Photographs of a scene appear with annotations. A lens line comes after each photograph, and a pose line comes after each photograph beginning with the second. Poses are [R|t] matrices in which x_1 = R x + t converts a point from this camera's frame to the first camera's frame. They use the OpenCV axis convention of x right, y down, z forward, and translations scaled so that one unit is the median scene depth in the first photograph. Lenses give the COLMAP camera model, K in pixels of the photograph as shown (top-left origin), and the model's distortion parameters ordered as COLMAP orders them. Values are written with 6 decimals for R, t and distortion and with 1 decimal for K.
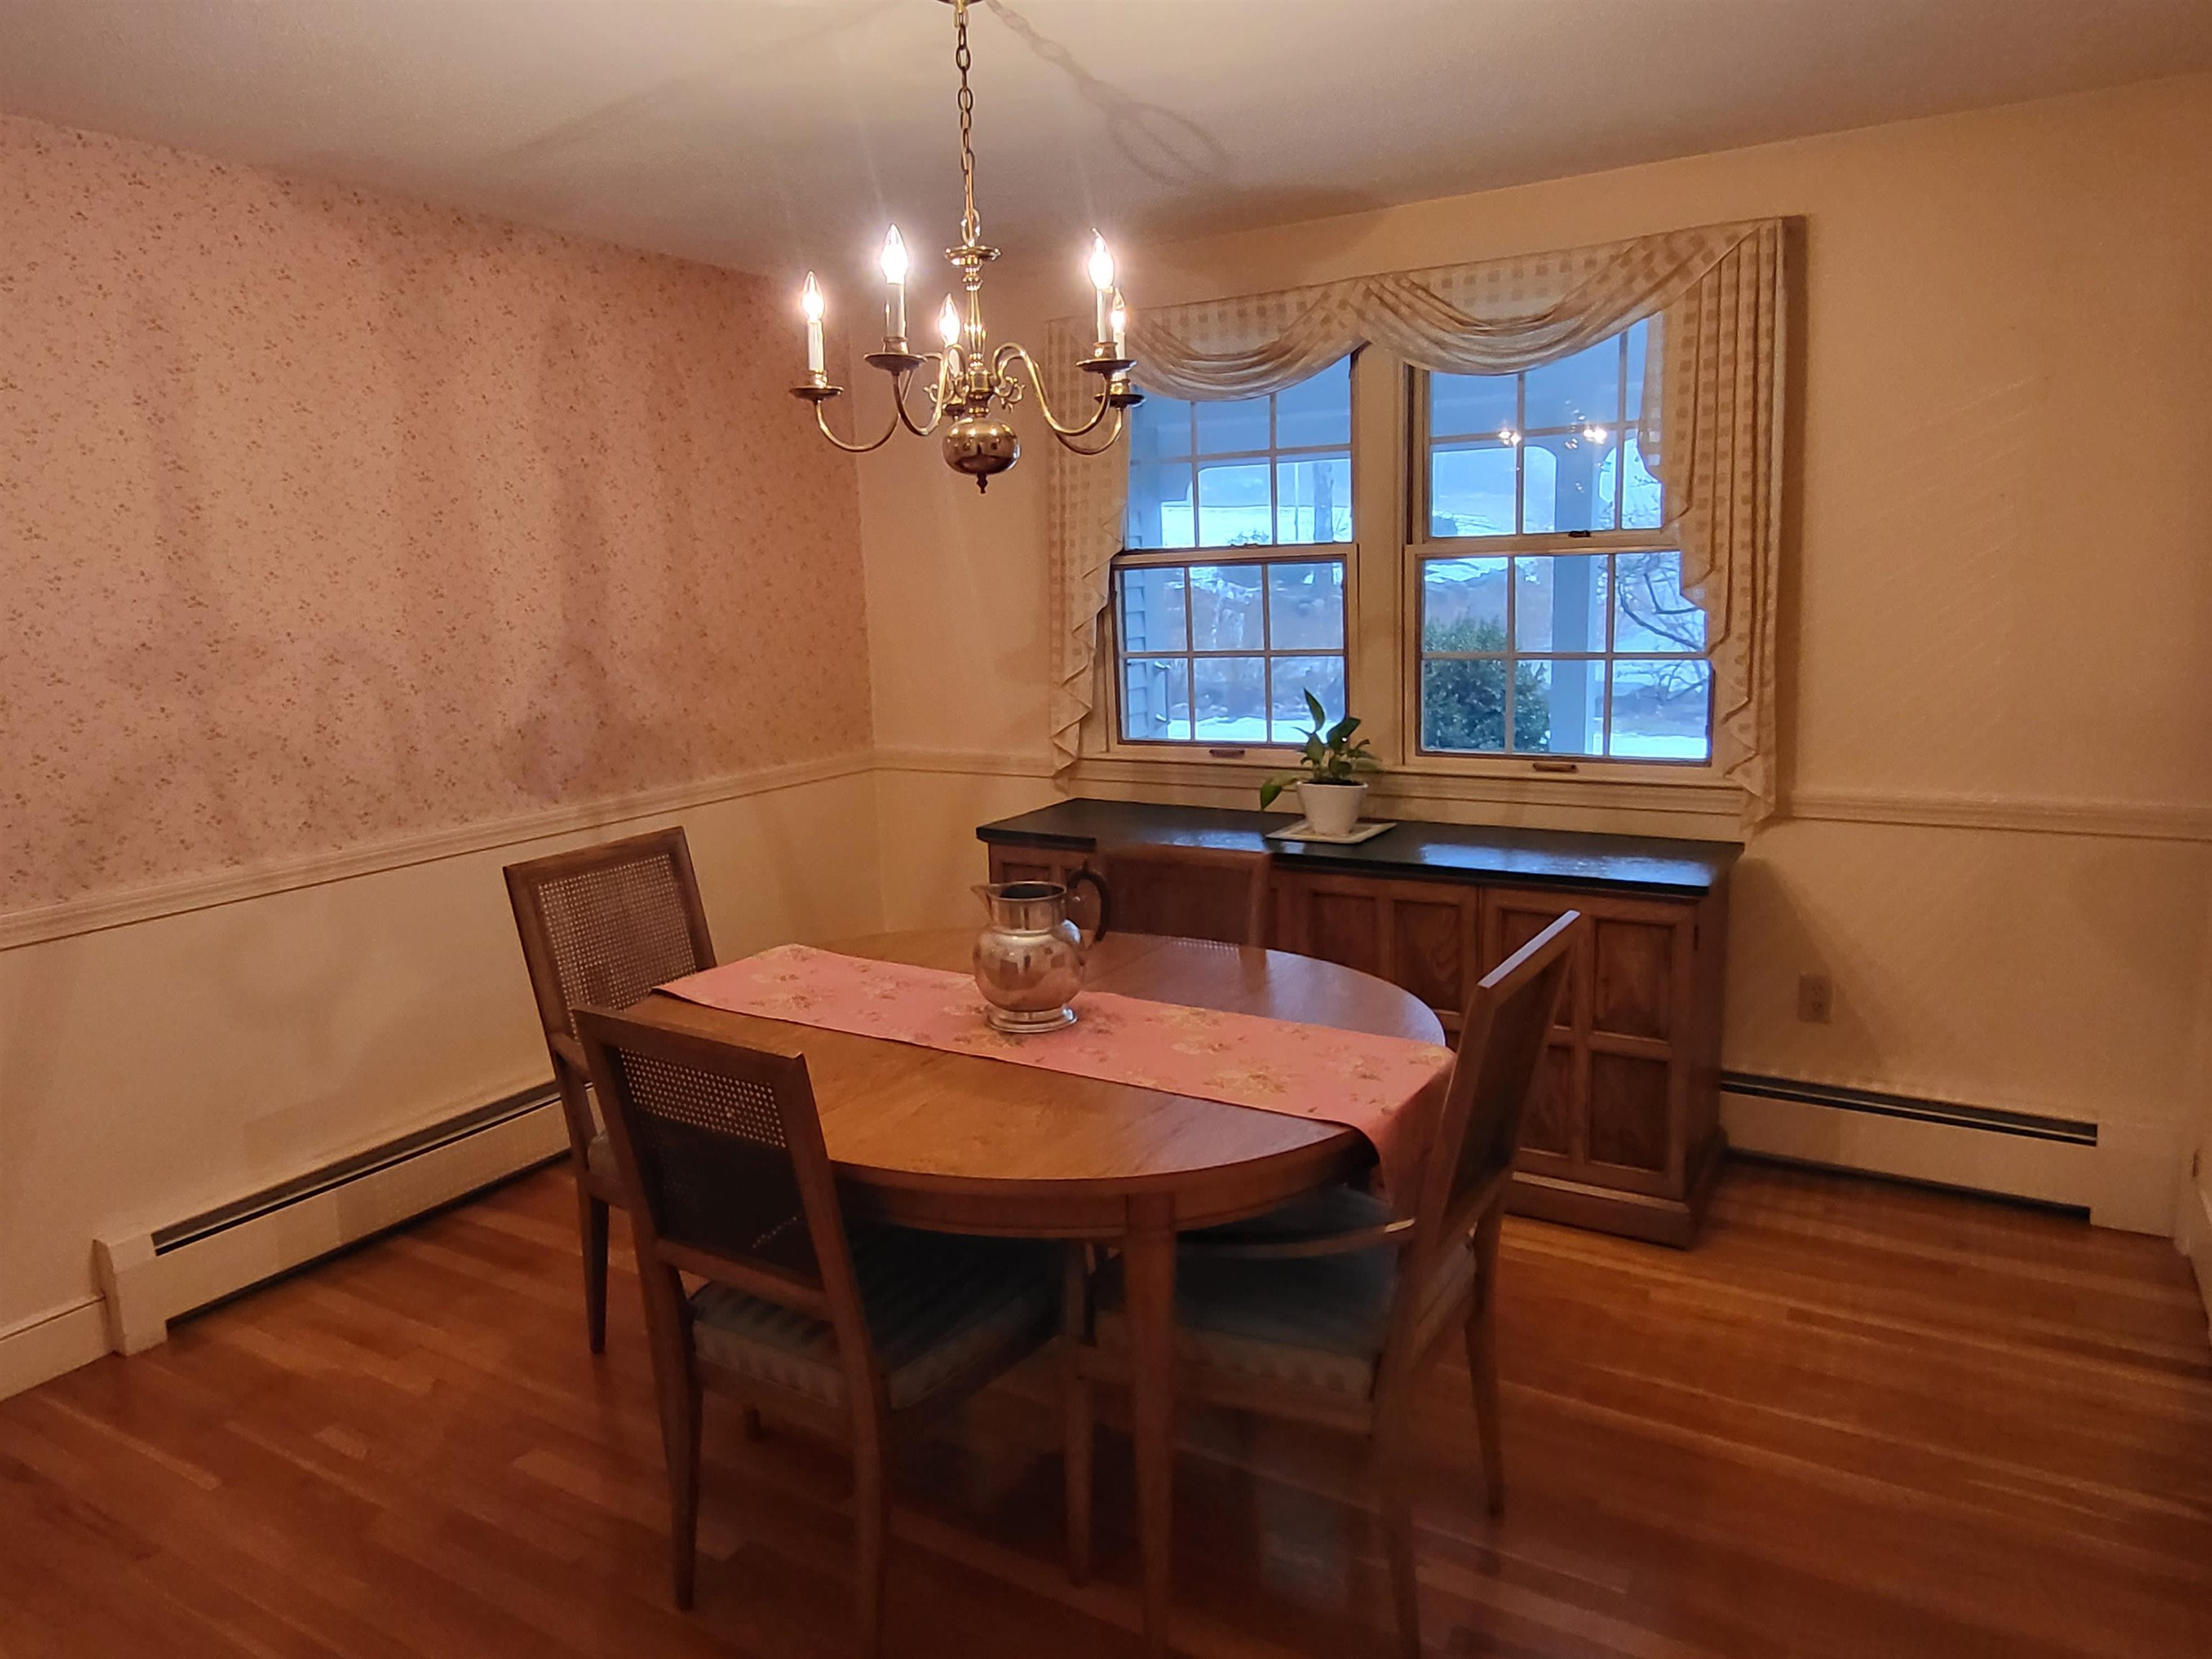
lens RADIAL K [[1434.3, 0, 1107.4], [0, 1434.3, 821.9], [0, 0, 1]] dist [0.003251, -0.001784]
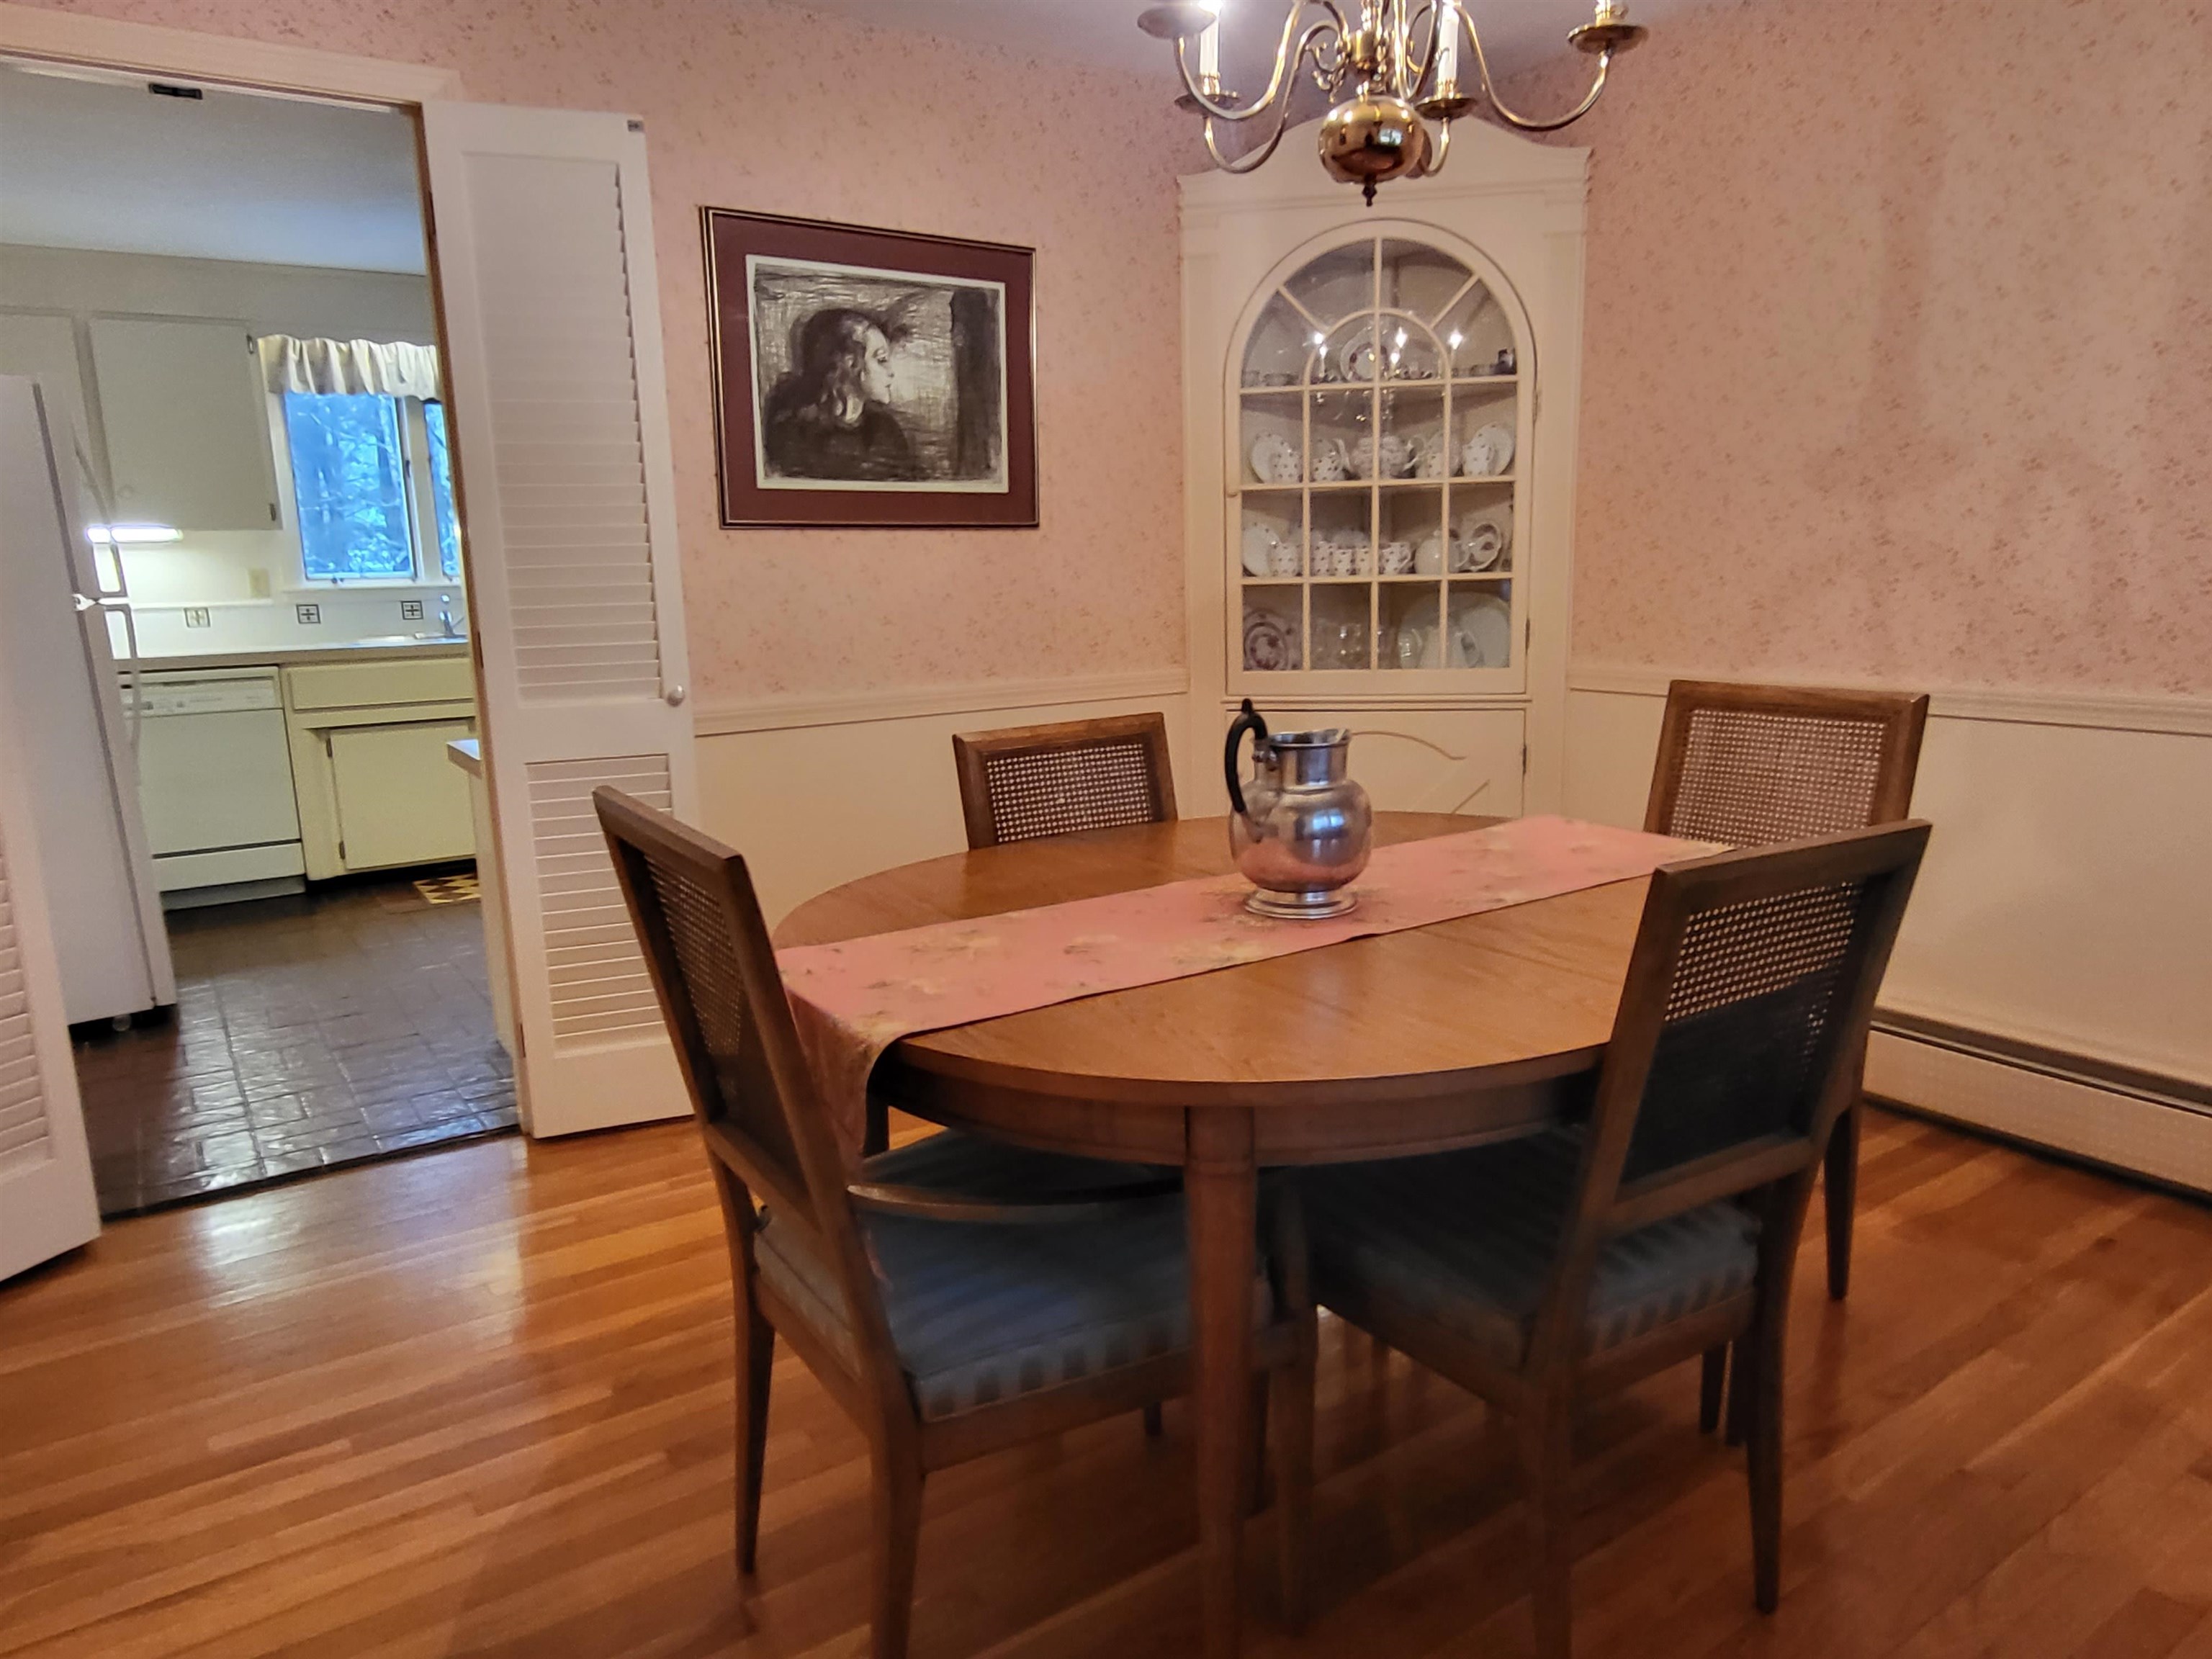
lens RADIAL K [[1434.3, 0, 1108.0], [0, 1434.3, 836.7], [0, 0, 1]] dist [0.003251, -0.001784]
pose [[-0.412063, 0.213649, -0.885753, 0.508379], [-0.123209, 0.950127, 0.286494, -0.081856], [0.902787, 0.227186, -0.365188, 0.890936]]
